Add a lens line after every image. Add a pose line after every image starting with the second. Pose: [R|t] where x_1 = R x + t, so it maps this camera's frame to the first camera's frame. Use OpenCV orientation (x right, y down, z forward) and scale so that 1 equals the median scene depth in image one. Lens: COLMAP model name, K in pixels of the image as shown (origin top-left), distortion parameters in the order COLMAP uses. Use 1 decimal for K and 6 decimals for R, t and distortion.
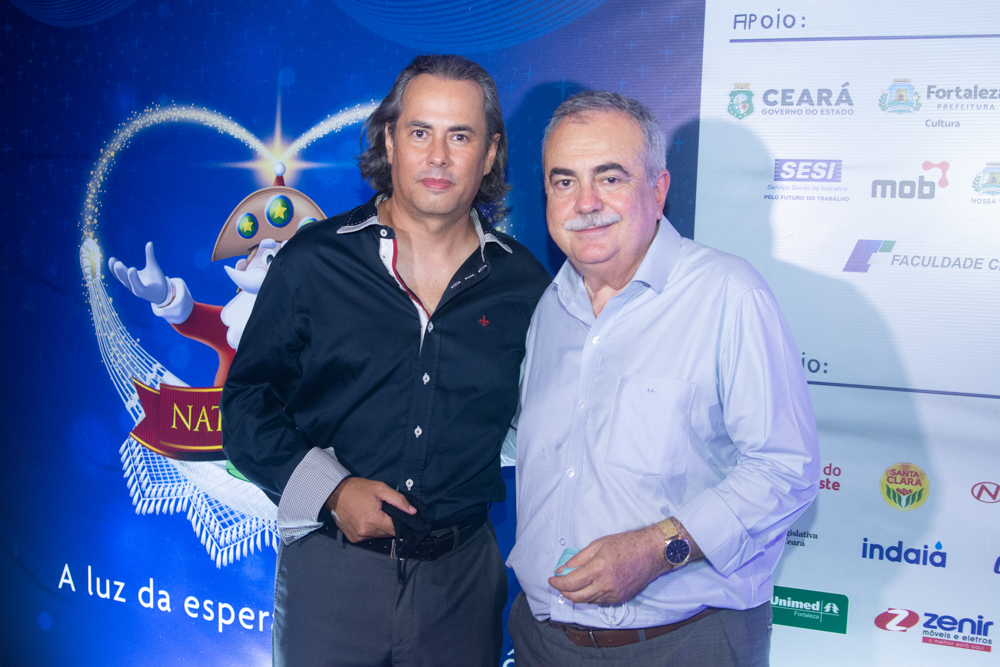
lens RADIAL K [[1249.4, 0, 498.9], [0, 1249.4, 335.7], [0, 0, 1]] dist [-0.088986, 0.000000]
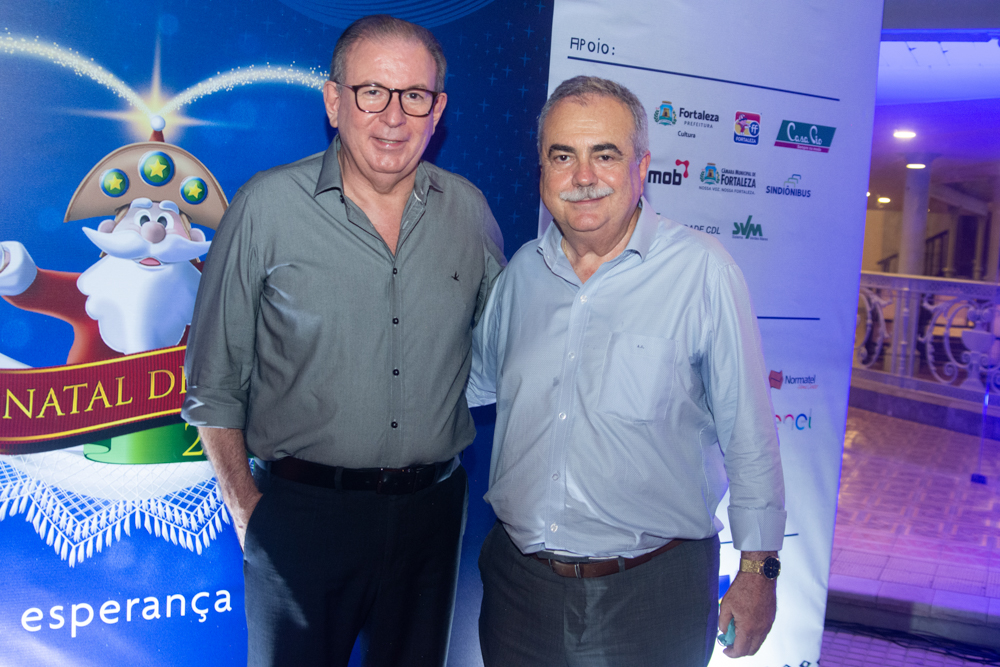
lens RADIAL K [[1284.0, 0, 539.6], [0, 1284.0, 344.6], [0, 0, 1]] dist [-0.073494, 0.000000]
pose [[0.546573, -0.085553, 0.833030, -0.982005], [0.018002, 0.995738, 0.090452, -0.059793], [-0.837218, -0.034443, 0.545784, 0.282965]]
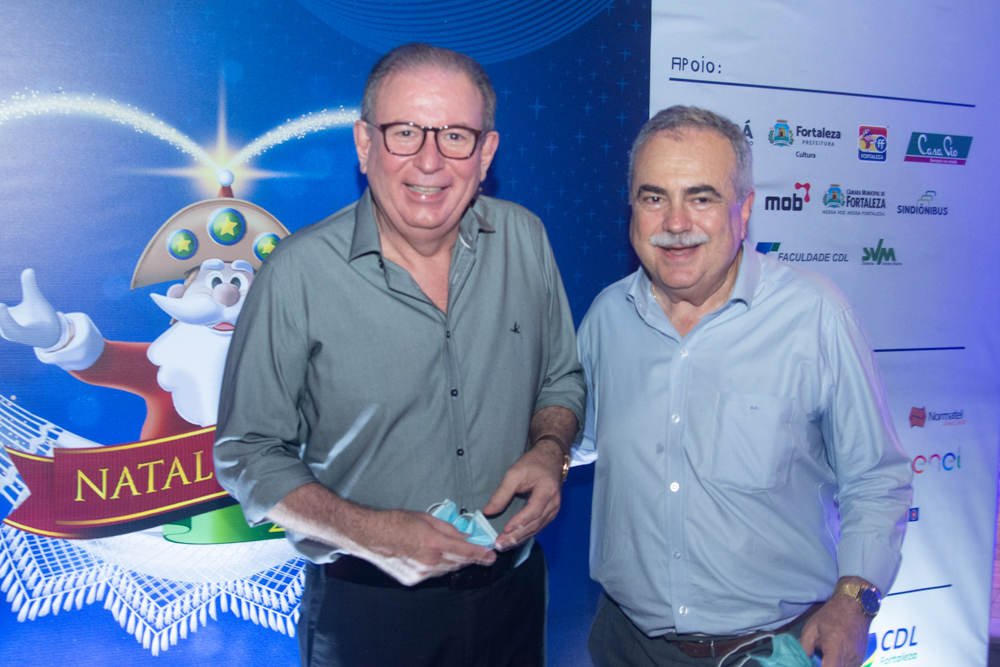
lens RADIAL K [[1284.0, 0, 536.1], [0, 1284.0, 345.9], [0, 0, 1]] dist [-0.073494, 0.000000]
pose [[0.631544, -0.096306, 0.769335, -0.874171], [0.069807, 0.995289, 0.067286, -0.074228], [-0.772191, 0.011211, 0.635292, 0.321292]]
